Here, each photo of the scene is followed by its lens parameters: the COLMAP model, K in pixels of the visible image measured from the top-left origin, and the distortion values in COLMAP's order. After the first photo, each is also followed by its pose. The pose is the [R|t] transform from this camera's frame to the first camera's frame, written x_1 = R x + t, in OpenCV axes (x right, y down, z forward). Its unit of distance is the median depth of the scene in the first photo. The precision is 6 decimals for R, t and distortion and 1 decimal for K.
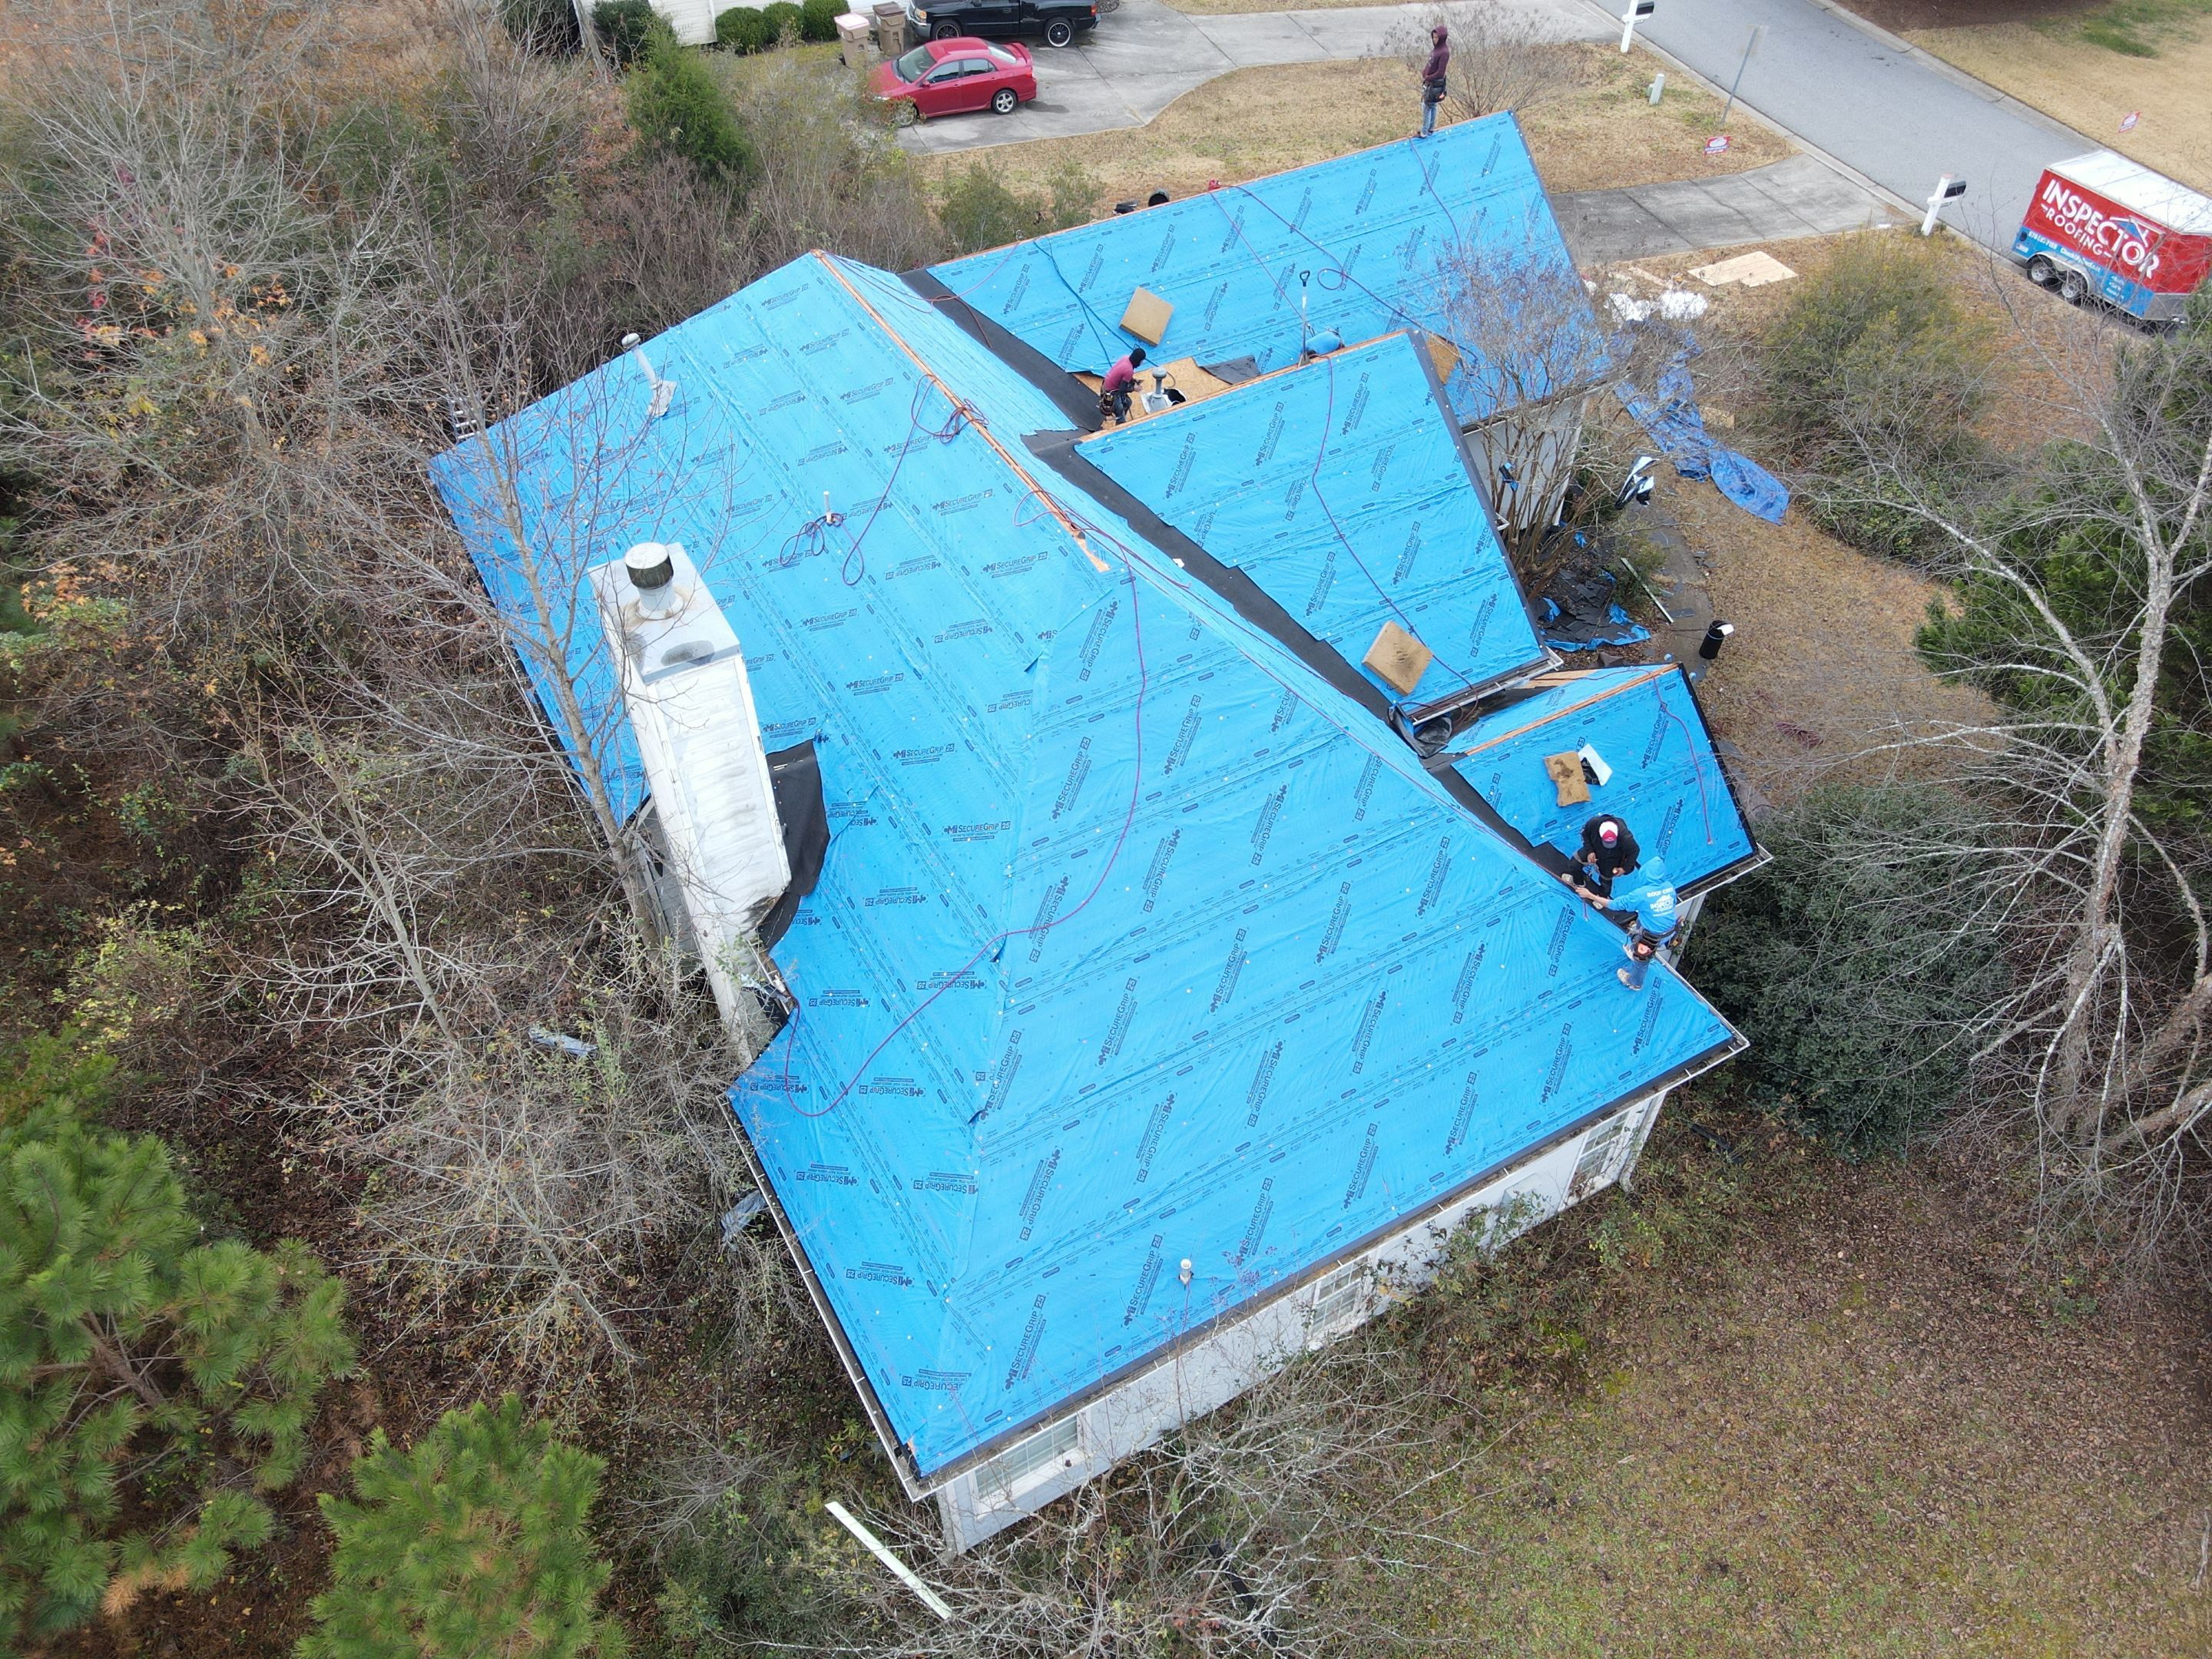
lens RADIAL K [[1640.2, 0, 1106.0], [0, 1640.2, 829.5], [0, 0, 1]] dist [0.003061, 0.030960]
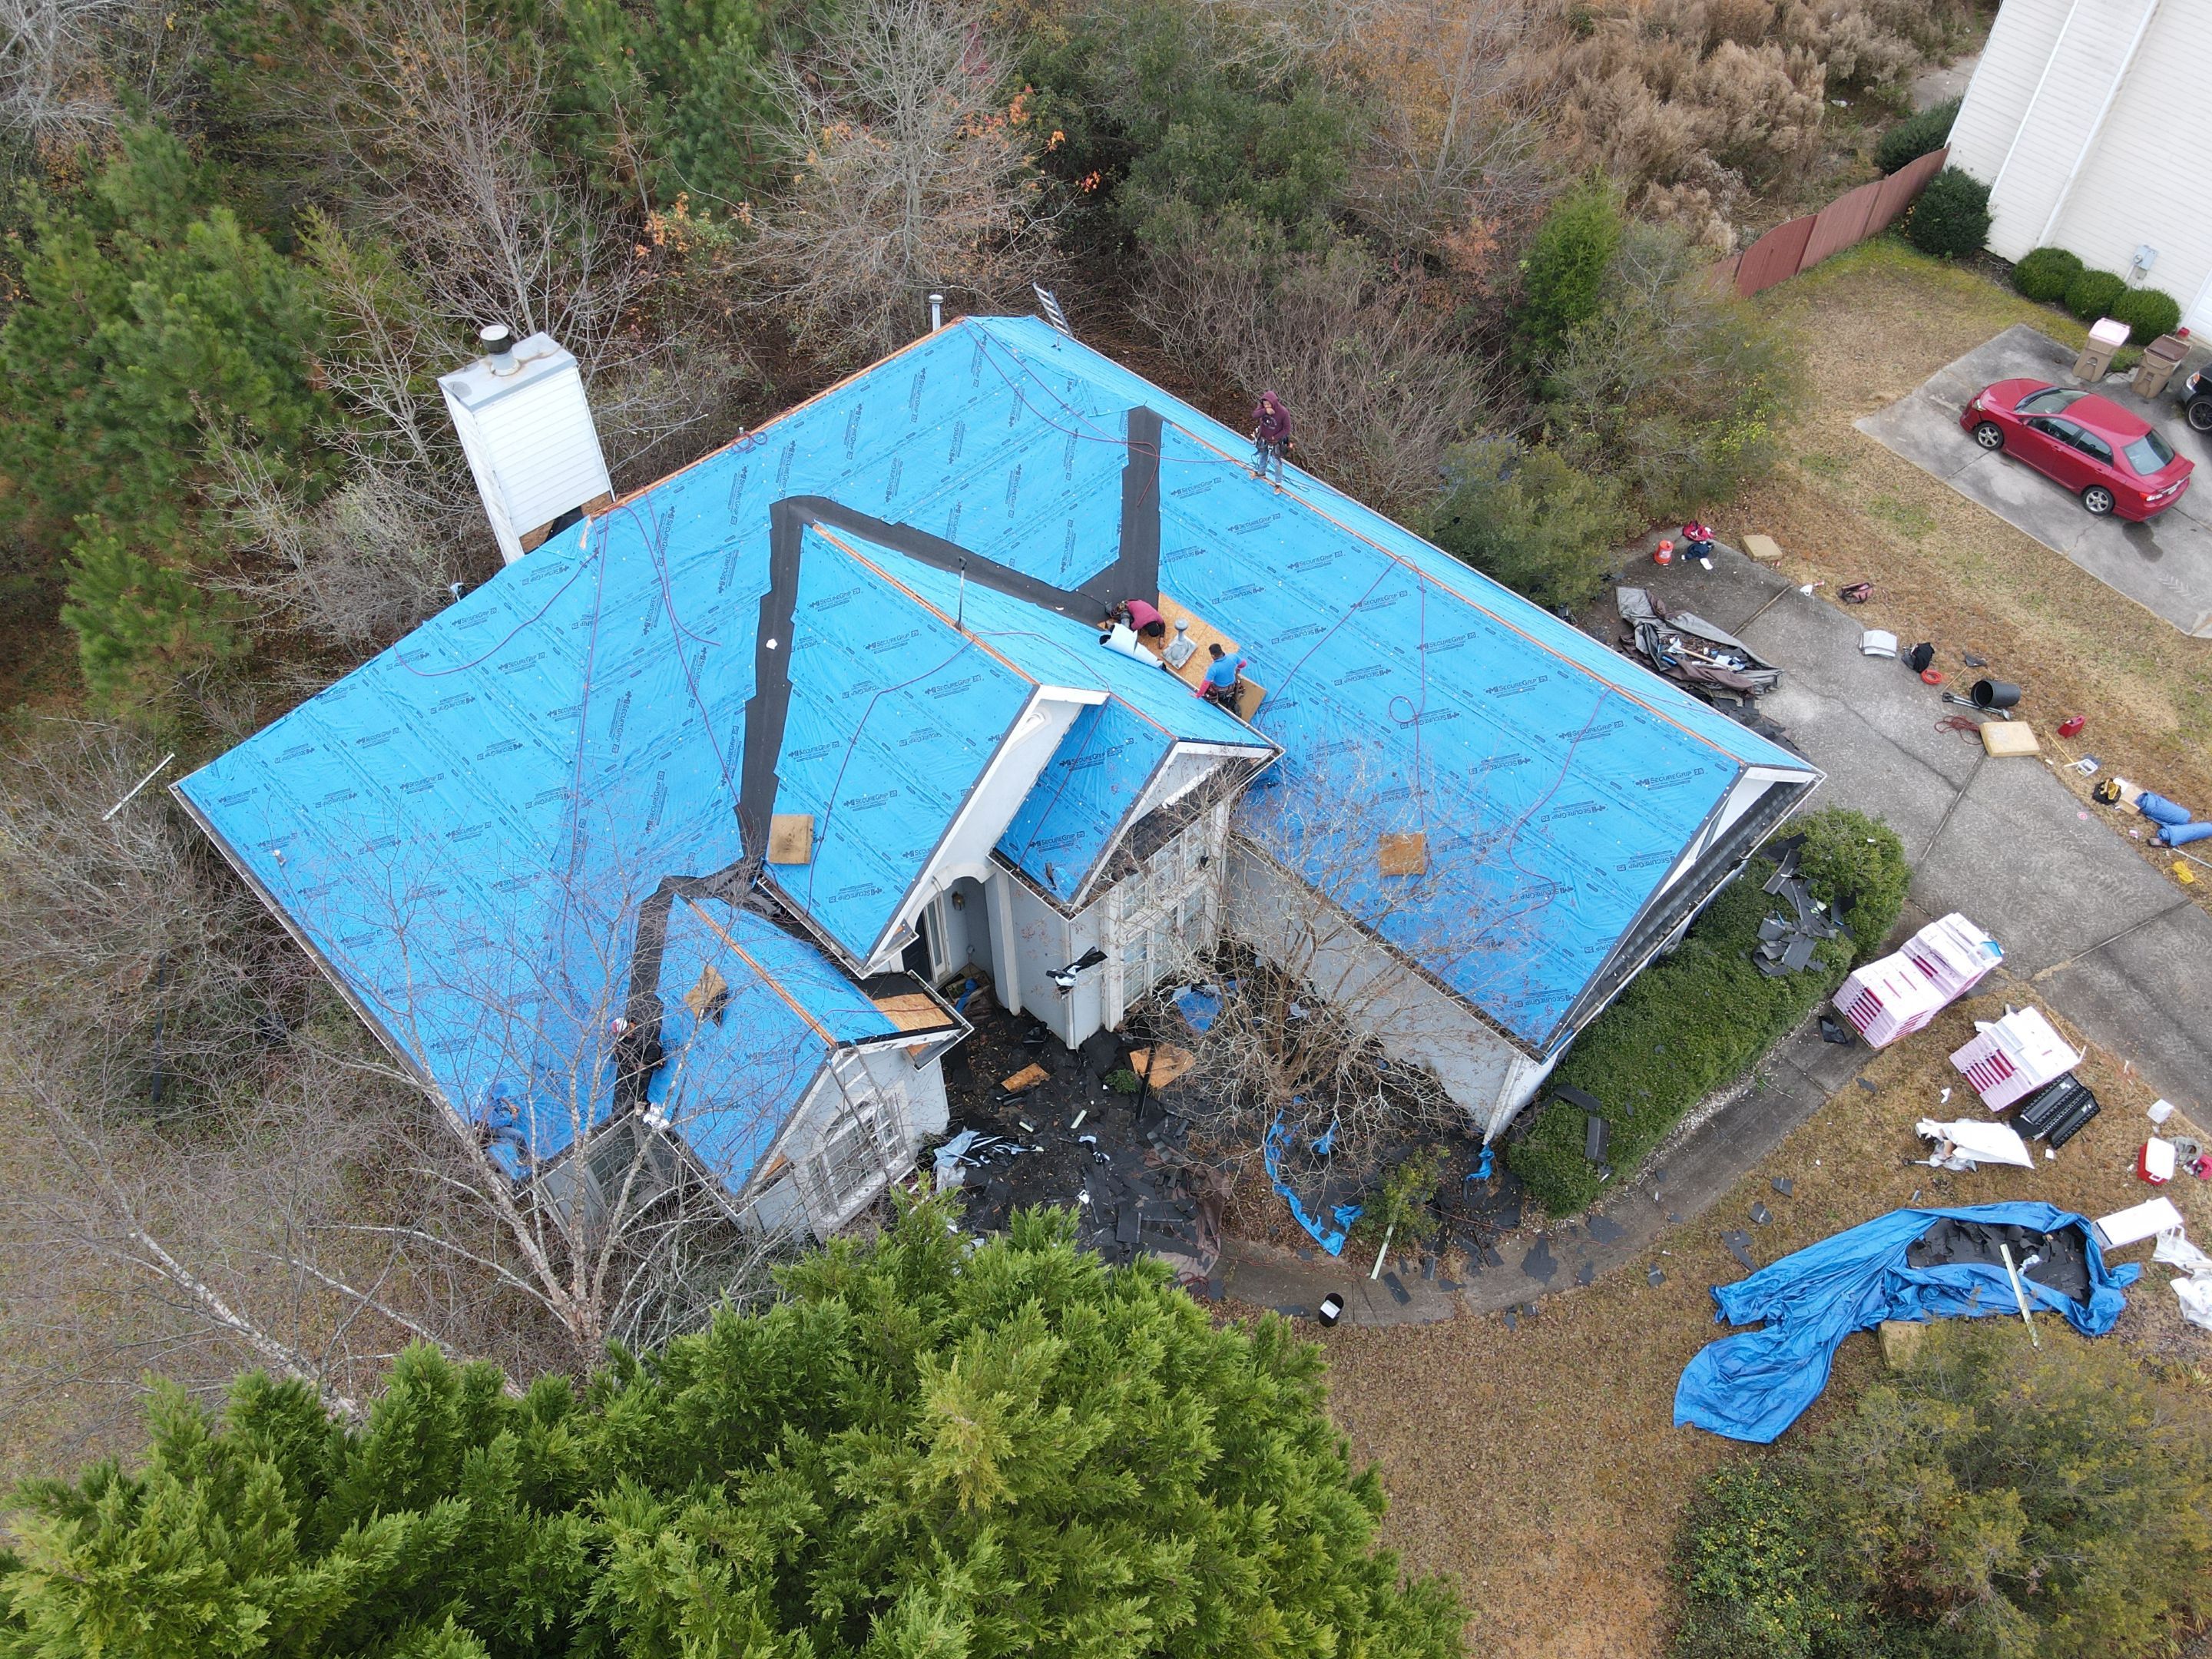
lens RADIAL K [[1640.2, 0, 1106.0], [0, 1640.2, 829.5], [0, 0, 1]] dist [0.003061, 0.030960]
pose [[0.273096, 0.743958, -0.609872, 0.598540], [-0.697655, 0.589666, 0.406905, -0.466829], [0.662341, 0.314356, 0.680062, 0.223005]]
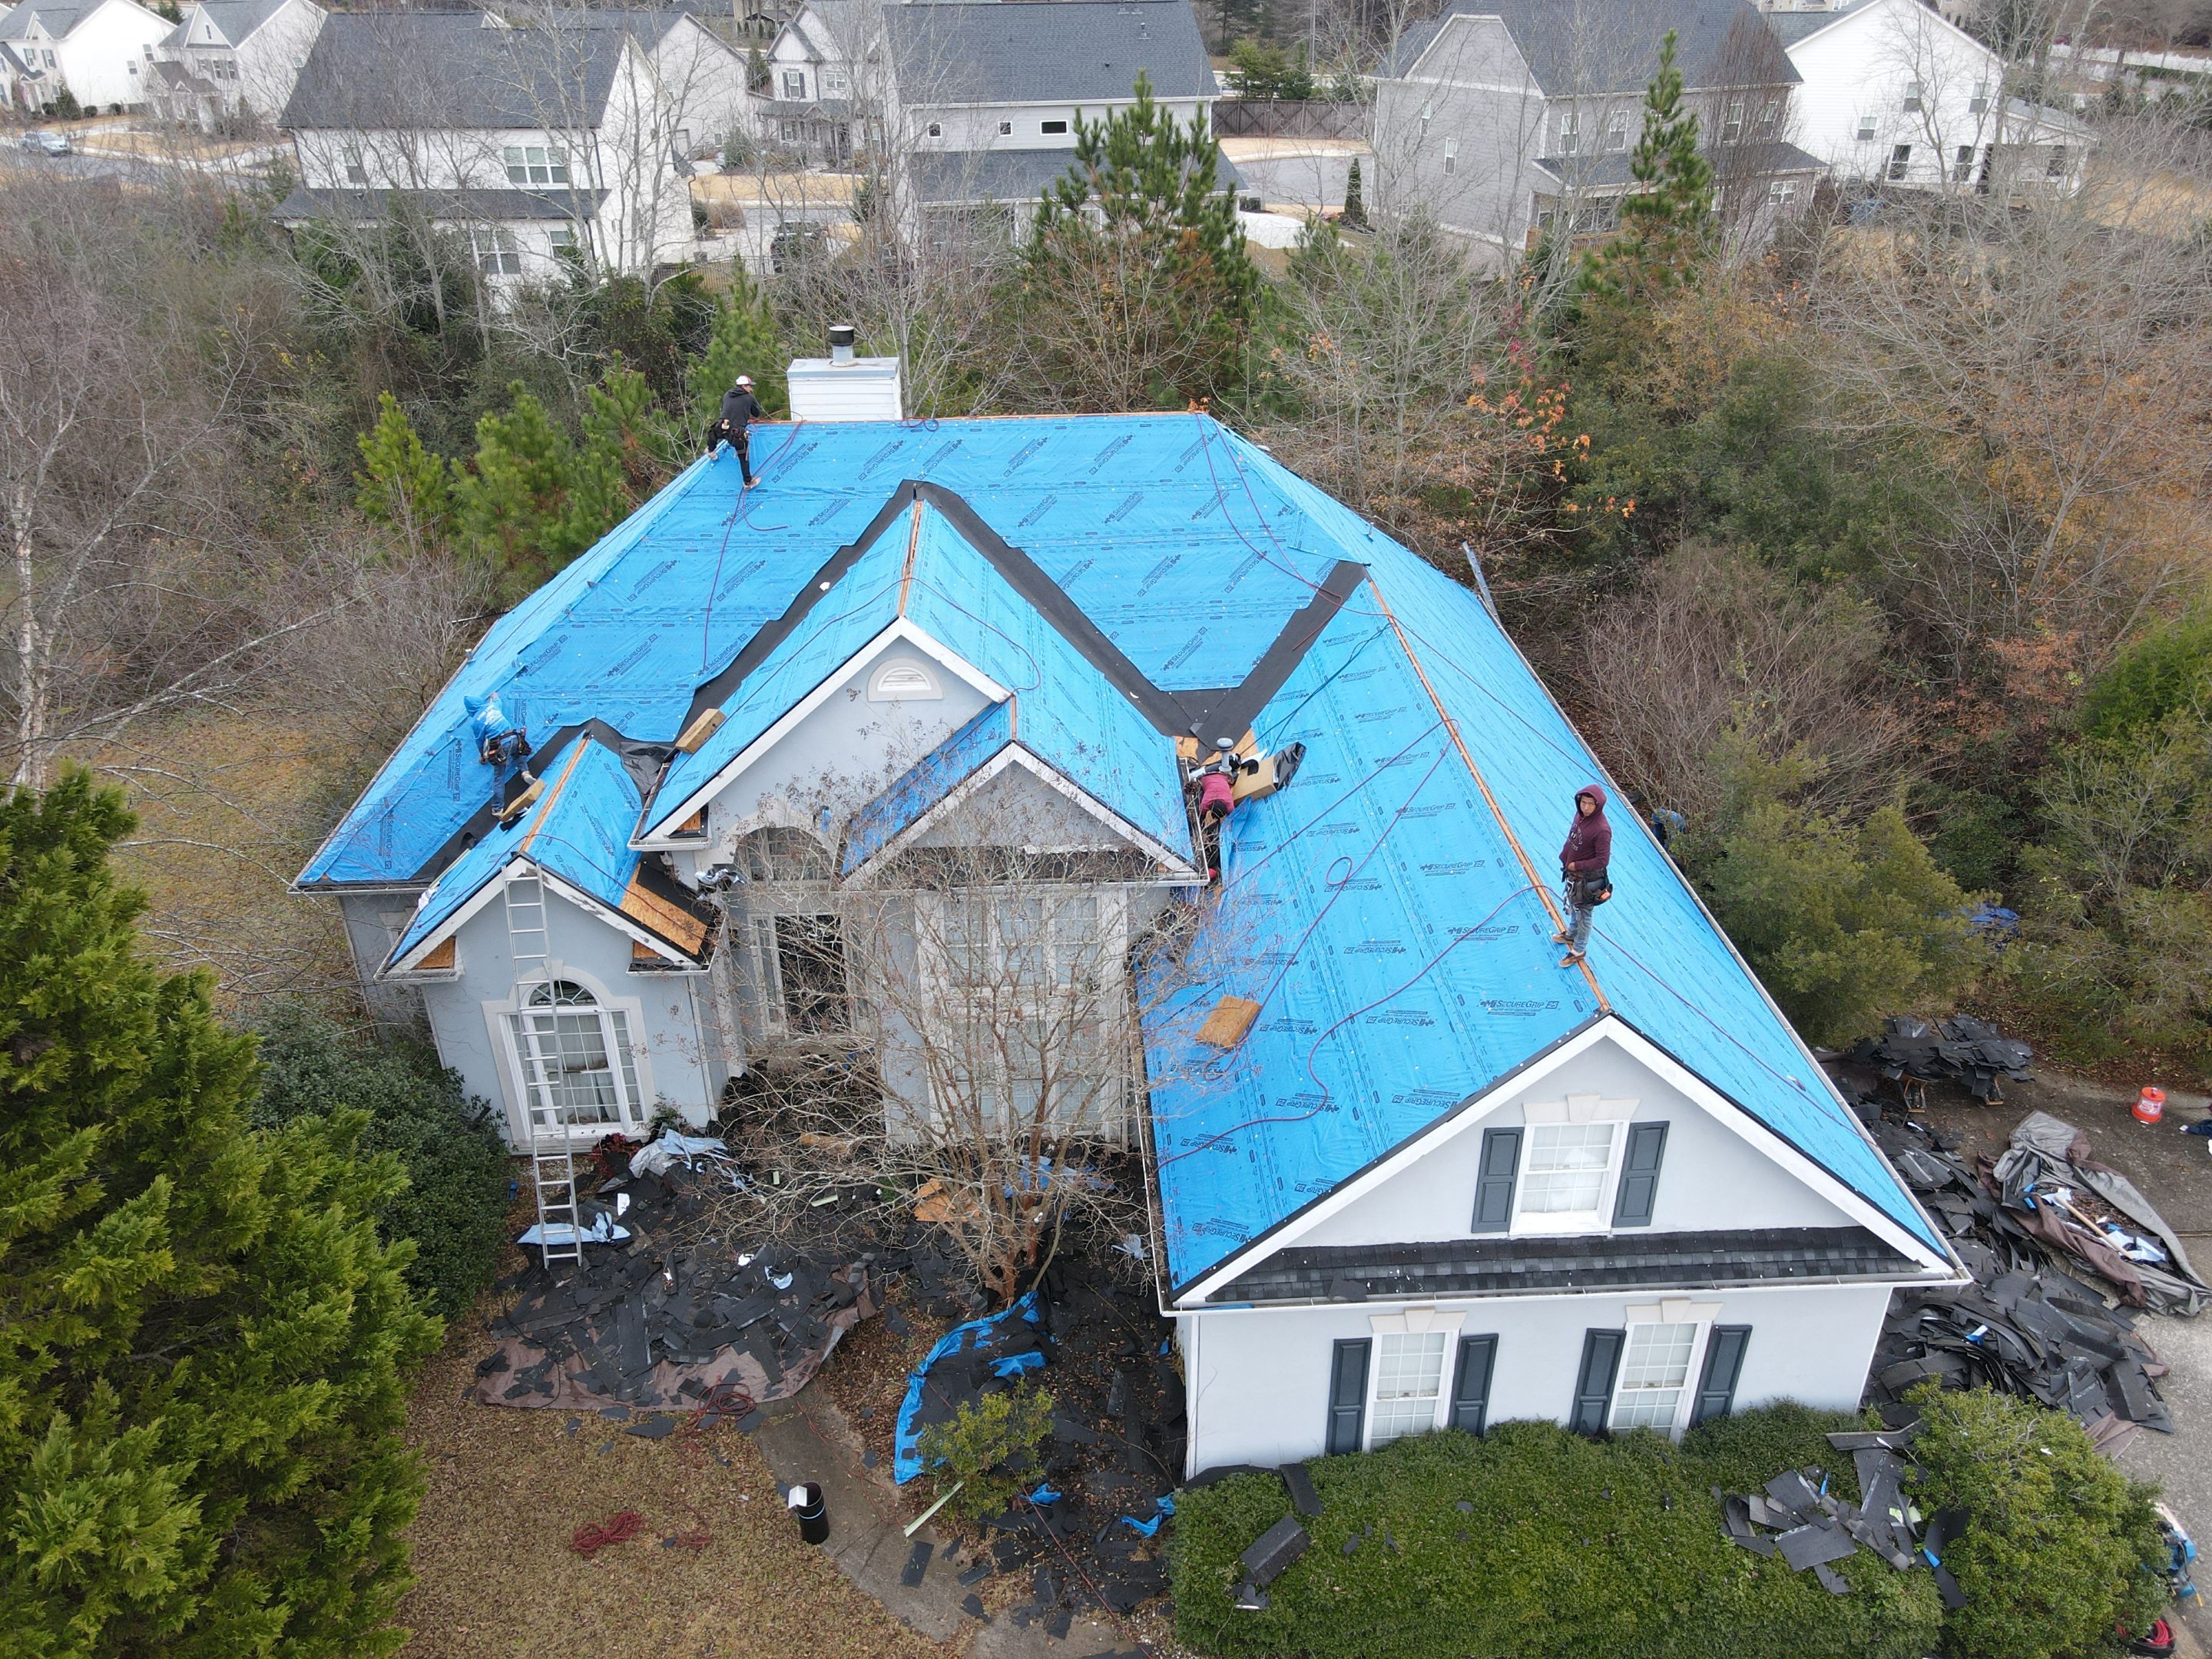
lens RADIAL K [[1640.2, 0, 1106.0], [0, 1640.2, 829.5], [0, 0, 1]] dist [0.003061, 0.030960]
pose [[-0.442913, 0.438937, -0.781769, 0.611948], [-0.640966, 0.454664, 0.618420, -0.600337], [0.626890, 0.774993, 0.079967, 0.718863]]
